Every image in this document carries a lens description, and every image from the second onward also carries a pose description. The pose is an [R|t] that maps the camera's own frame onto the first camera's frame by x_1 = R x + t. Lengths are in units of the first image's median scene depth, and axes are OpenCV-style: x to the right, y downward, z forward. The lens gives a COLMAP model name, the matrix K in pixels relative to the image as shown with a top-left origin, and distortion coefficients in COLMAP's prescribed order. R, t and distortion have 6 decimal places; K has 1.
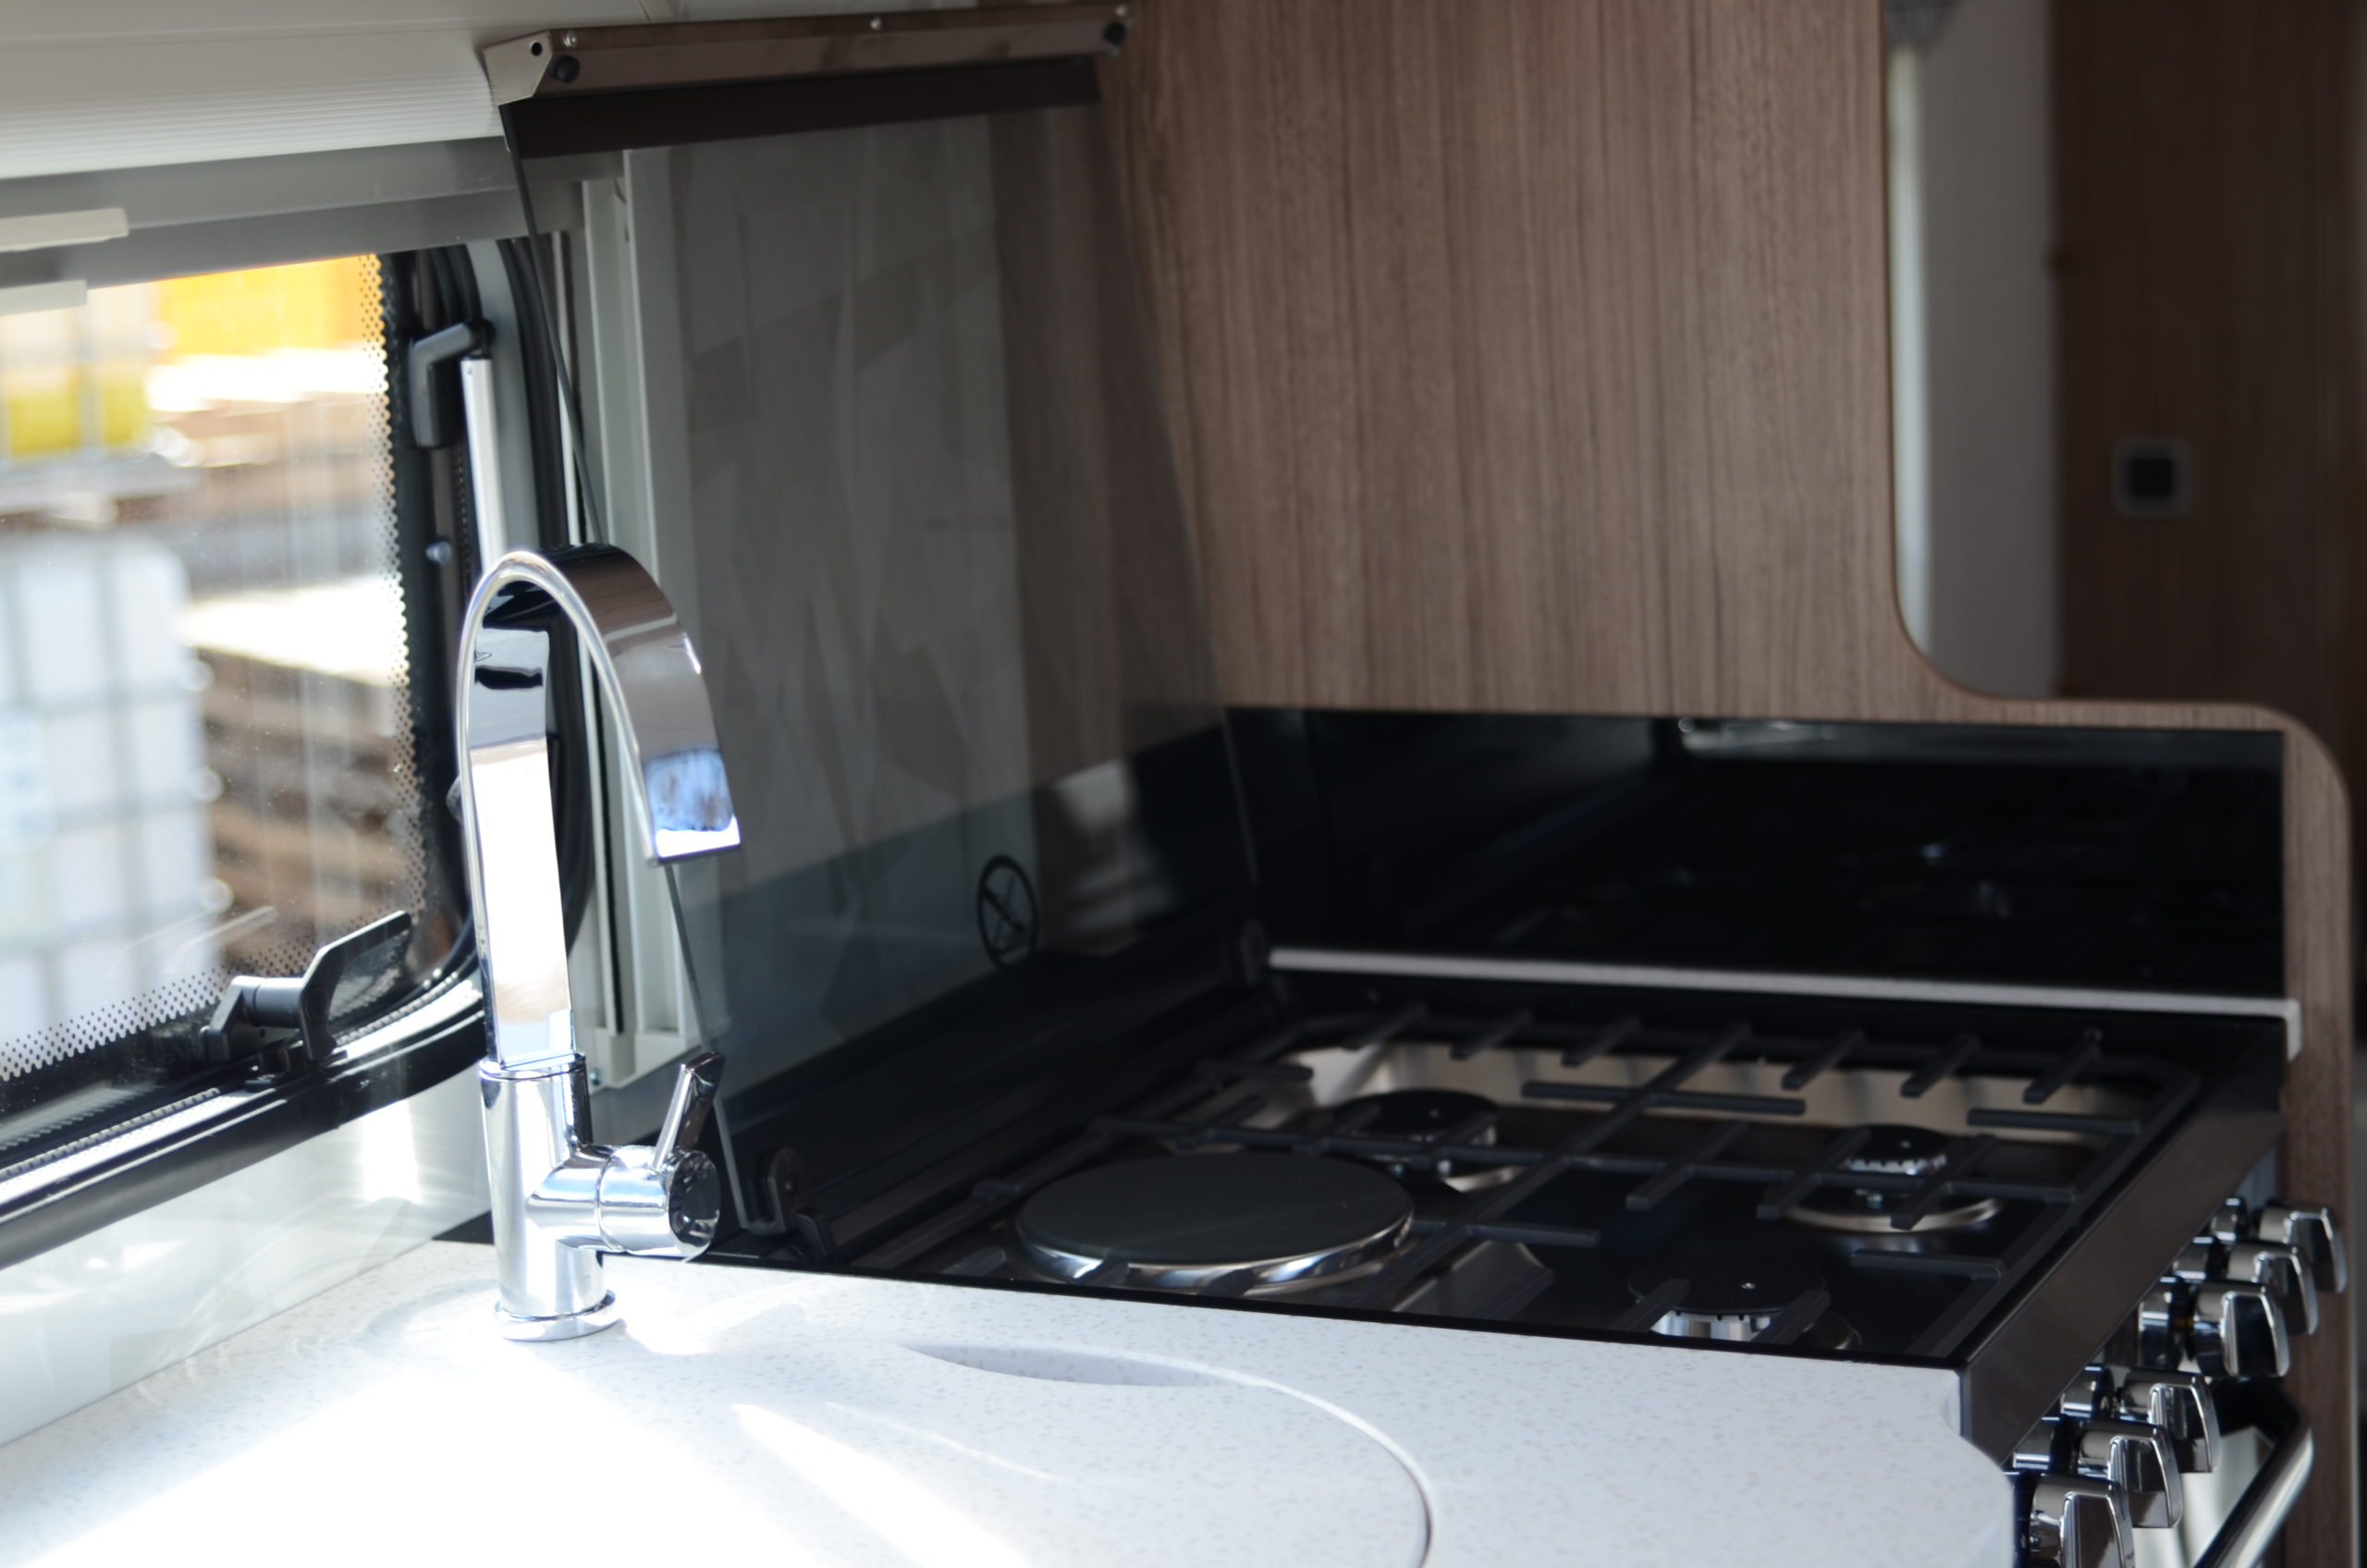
lens RADIAL K [[4526.3, 0, 1183.5], [0, 4526.3, 784.0], [0, 0, 1]] dist [0.030464, 0.159879]
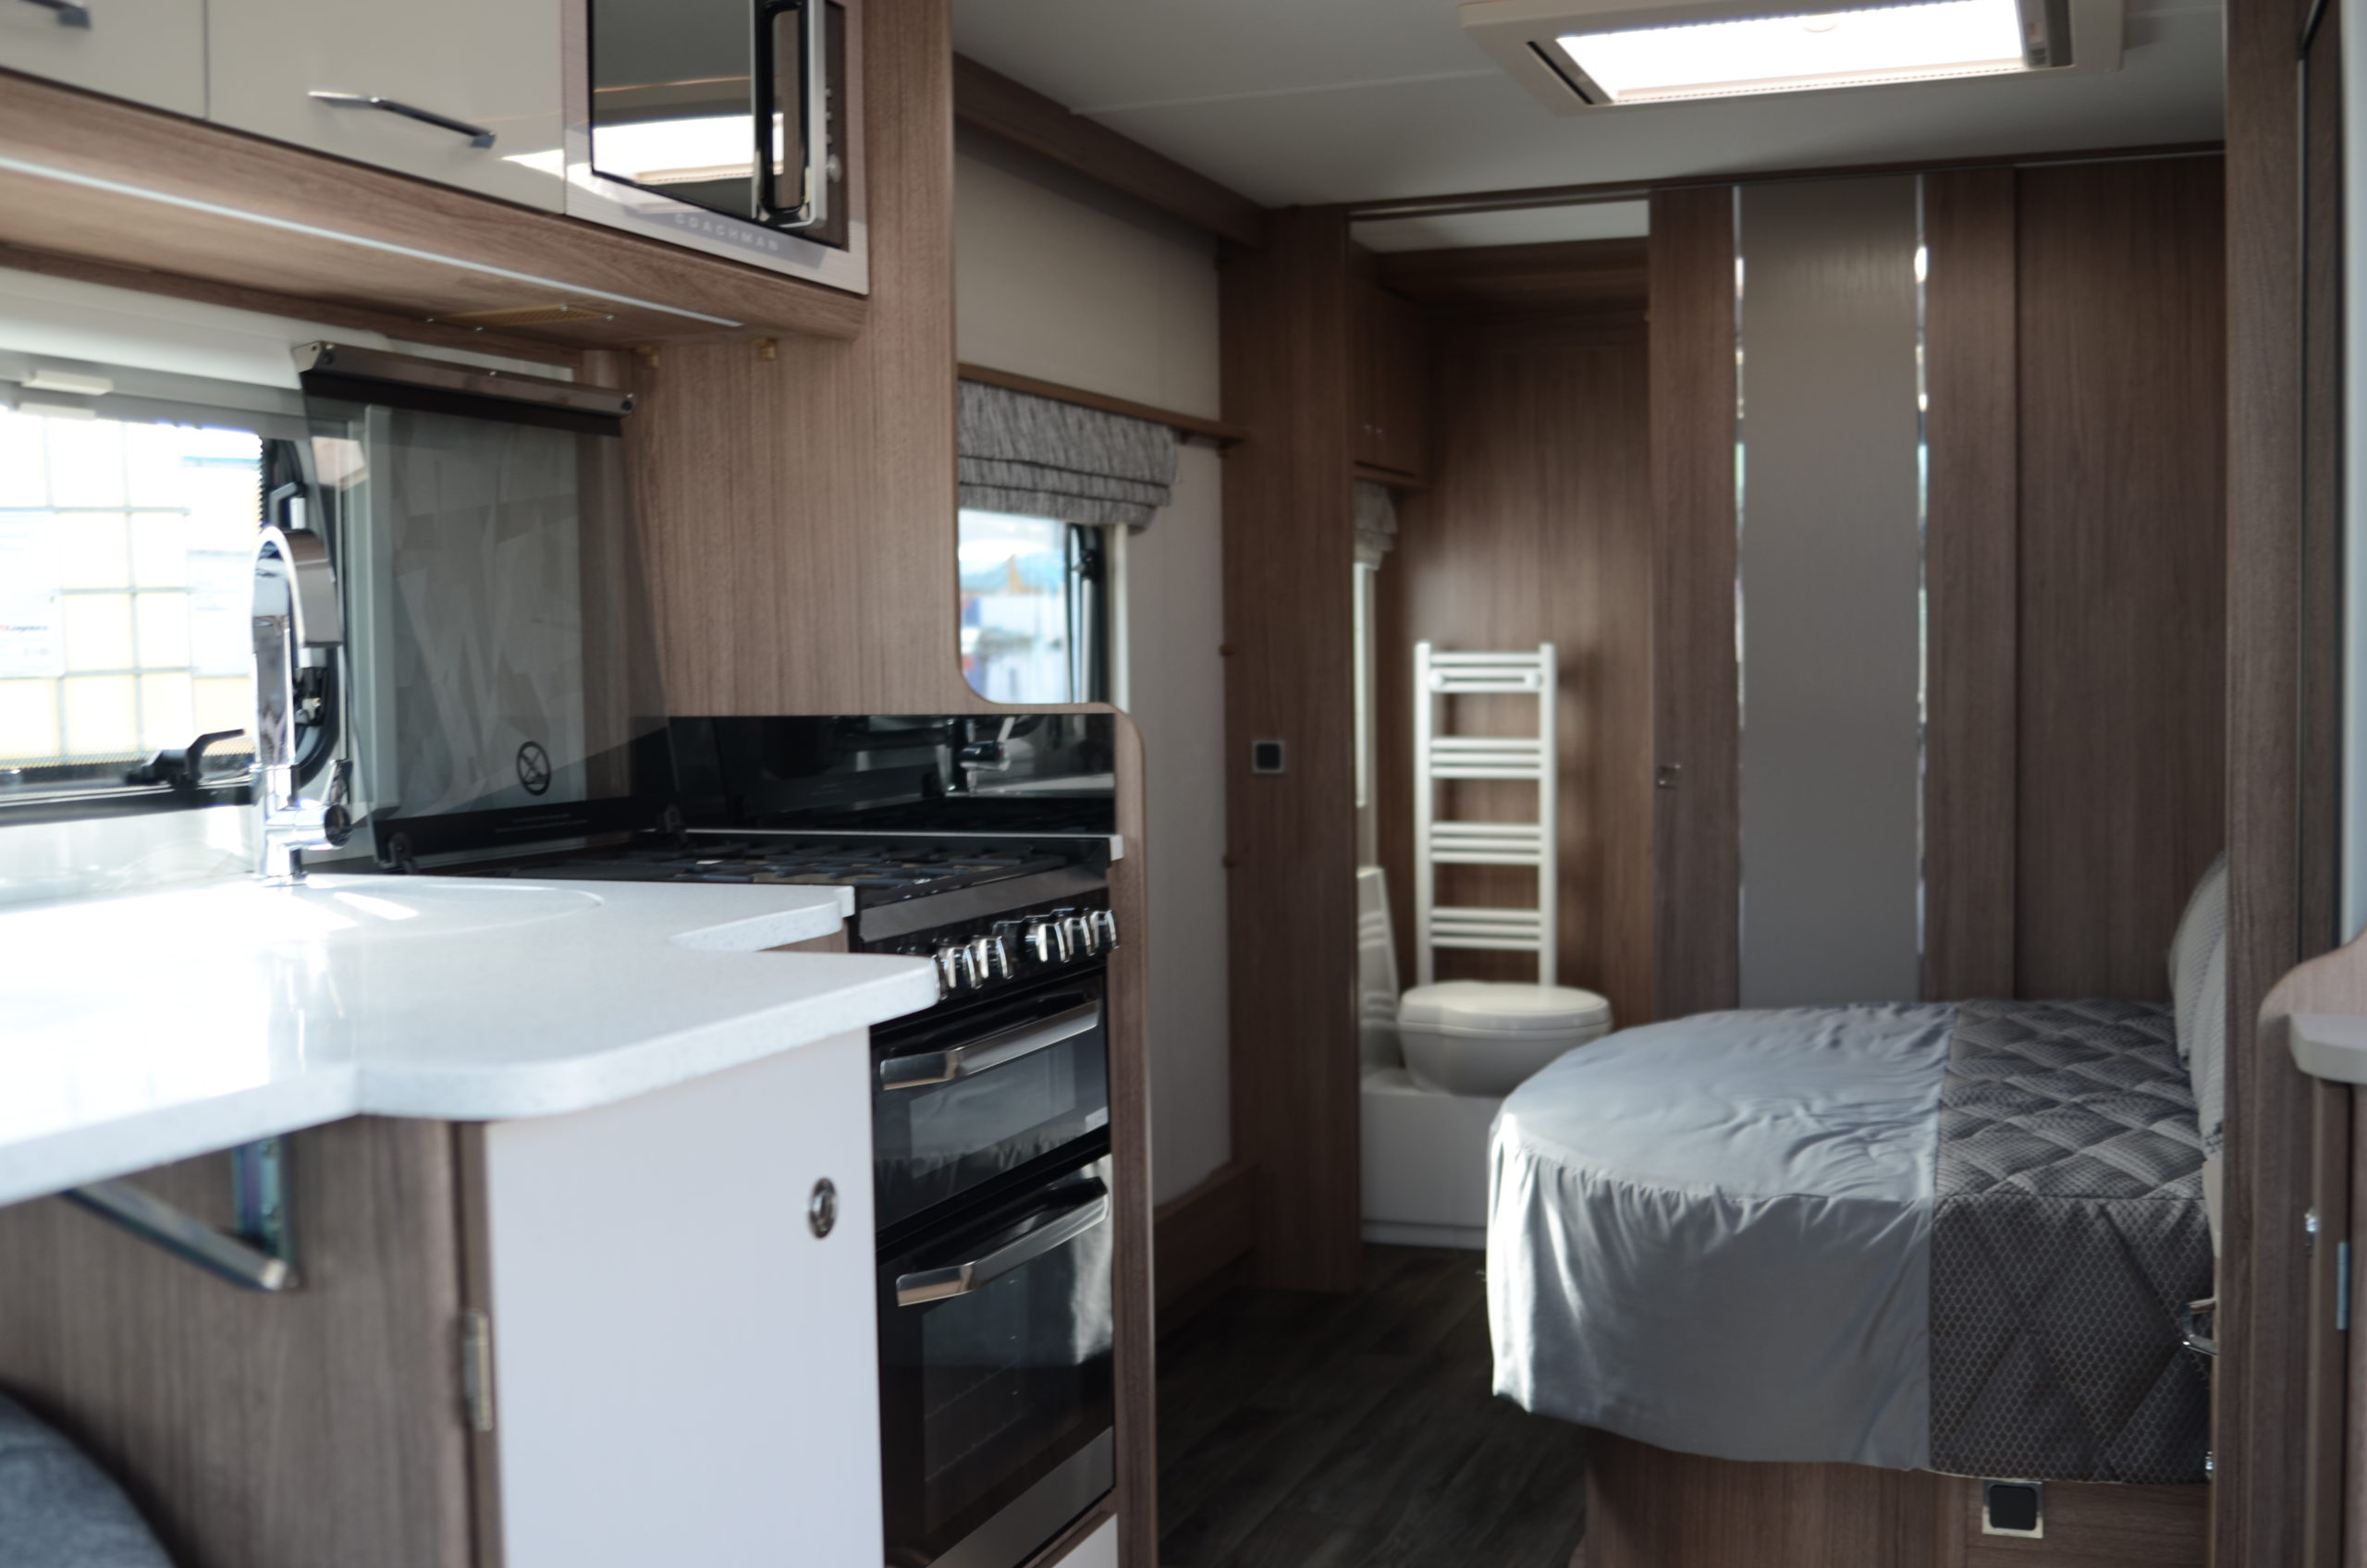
lens RADIAL K [[2473.7, 0, 1183.5], [0, 2473.7, 784.0], [0, 0, 1]] dist [-0.133747, 0.134665]
pose [[0.996640, 0.033664, 0.074667, 0.174576], [-0.024047, 0.991721, -0.126140, 0.166377], [-0.078295, 0.123920, 0.989198, -0.200502]]
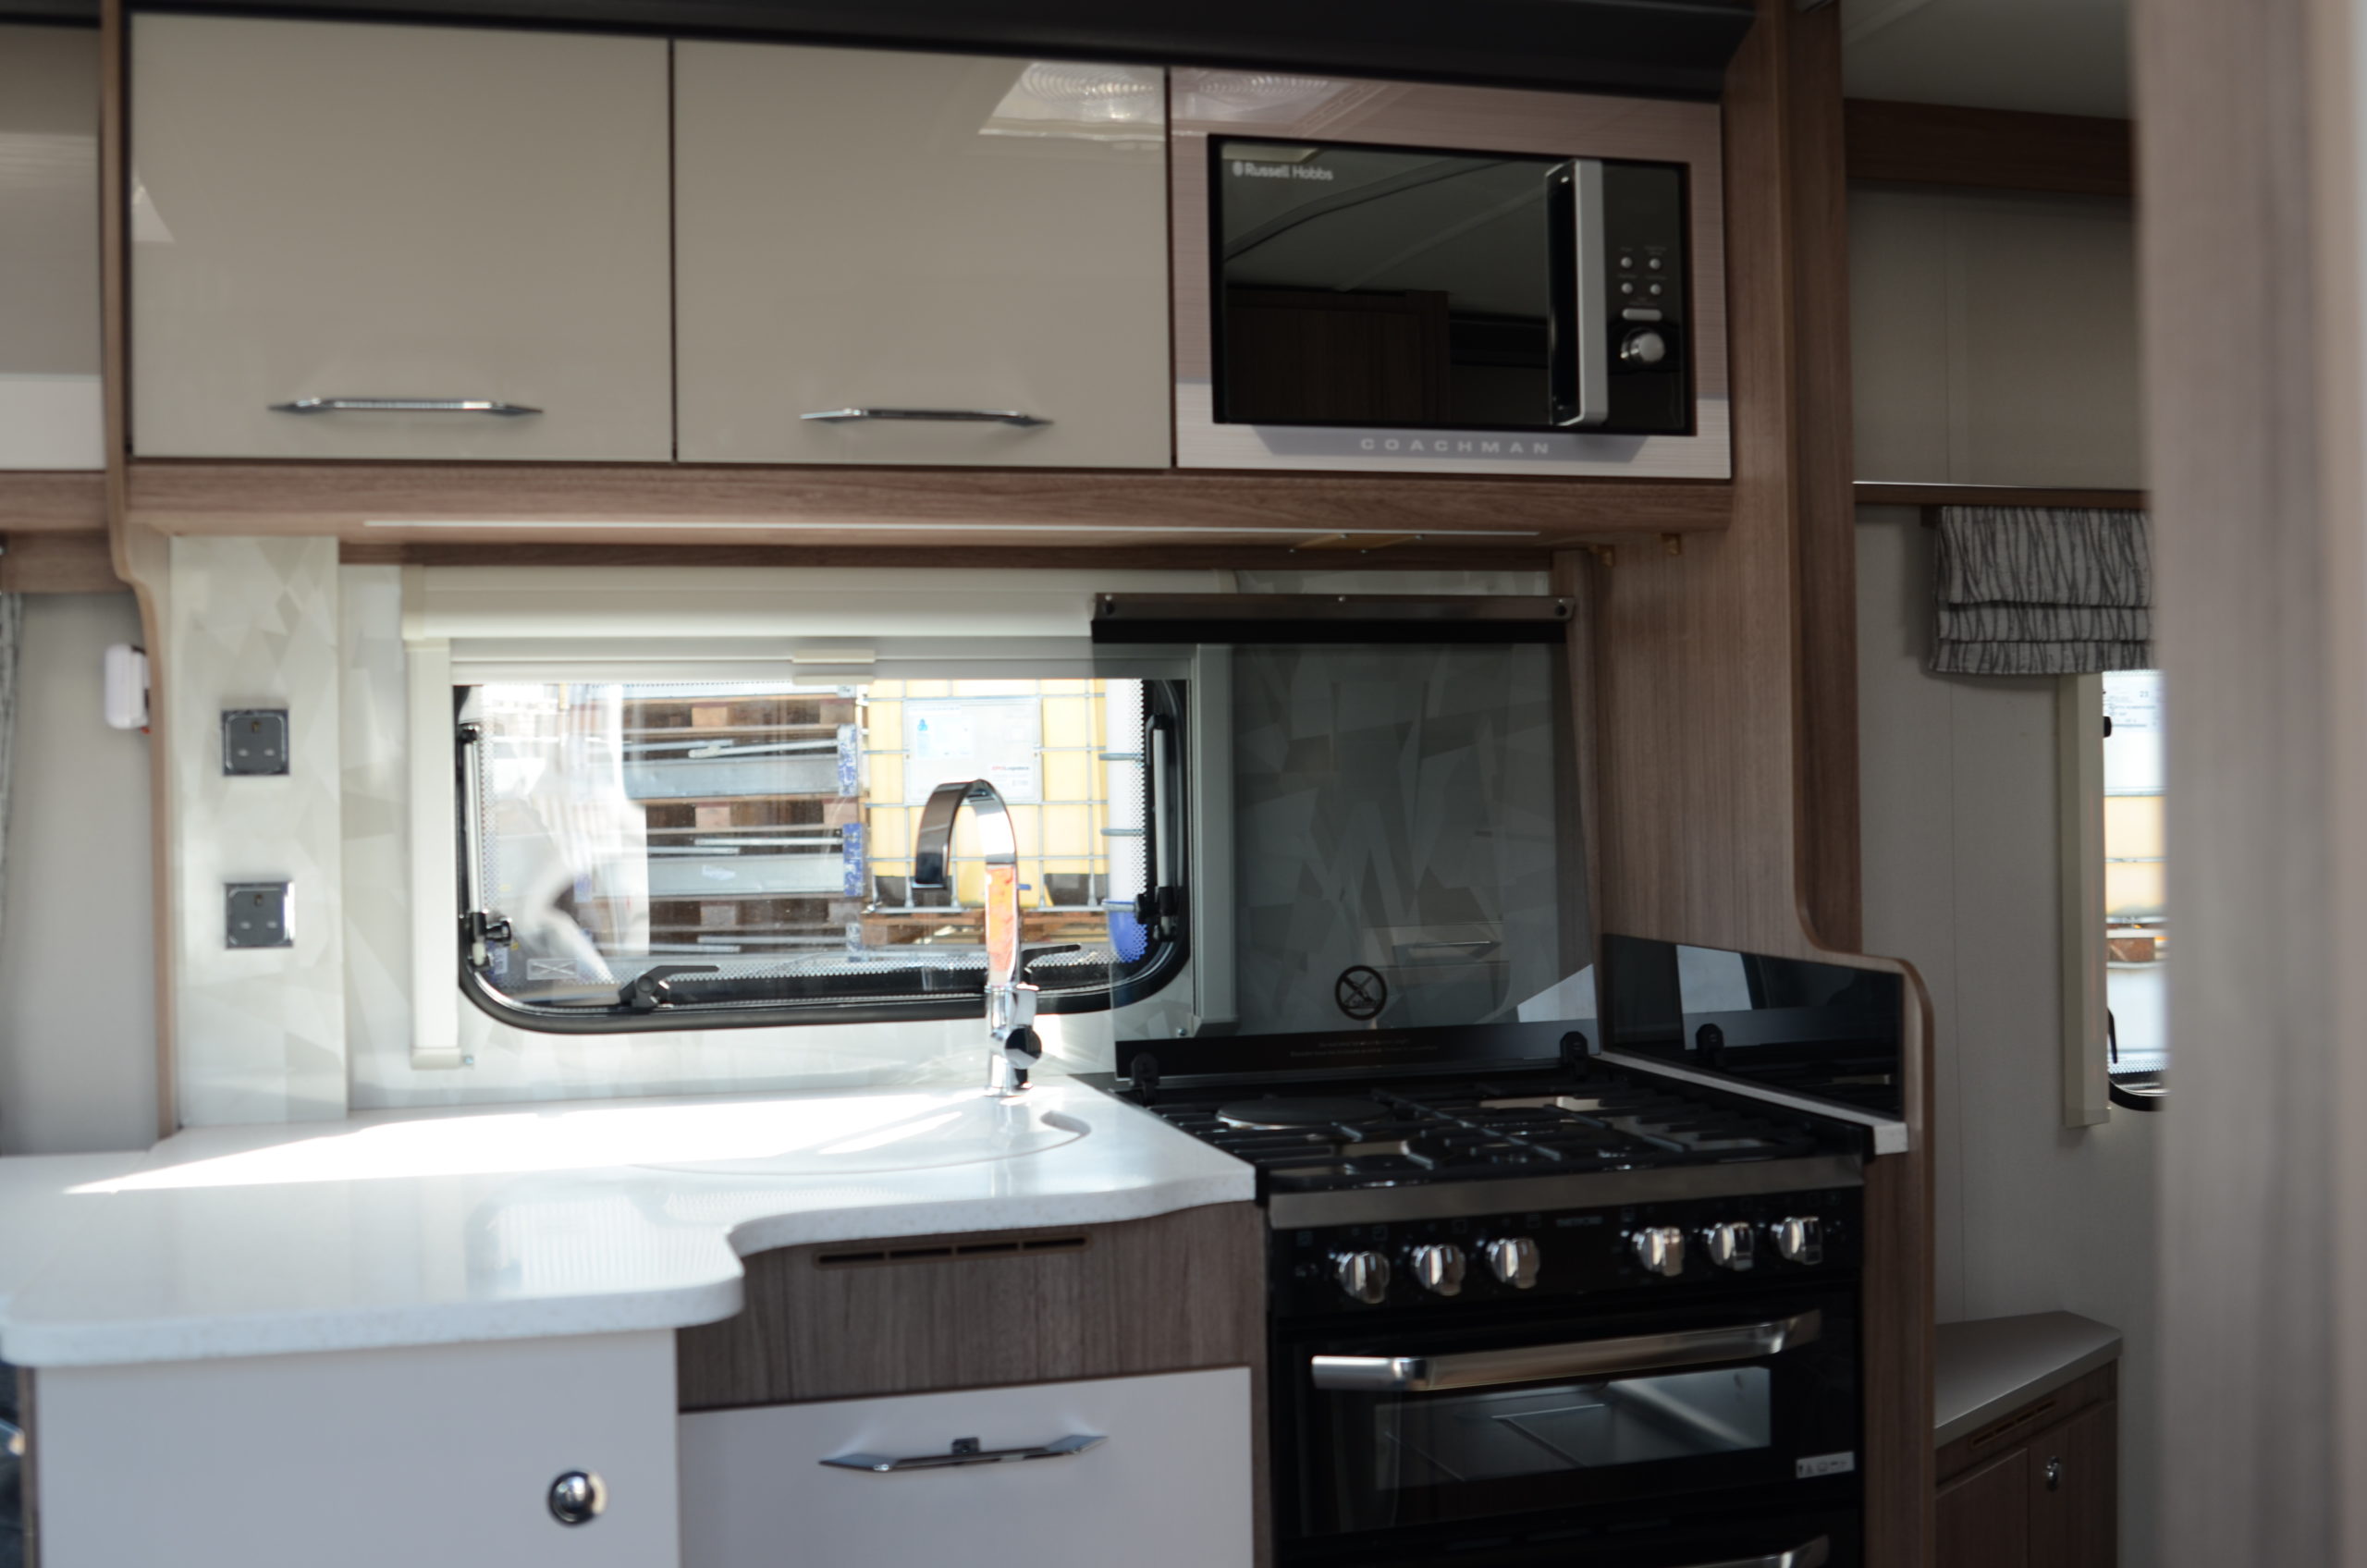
lens RADIAL K [[2473.7, 0, 1183.5], [0, 2473.7, 784.0], [0, 0, 1]] dist [-0.133747, 0.134665]
pose [[0.652150, 0.045863, -0.756701, 0.752652], [-0.147925, 0.986680, -0.067684, 0.021098], [0.743518, 0.156075, 0.650247, 0.117264]]
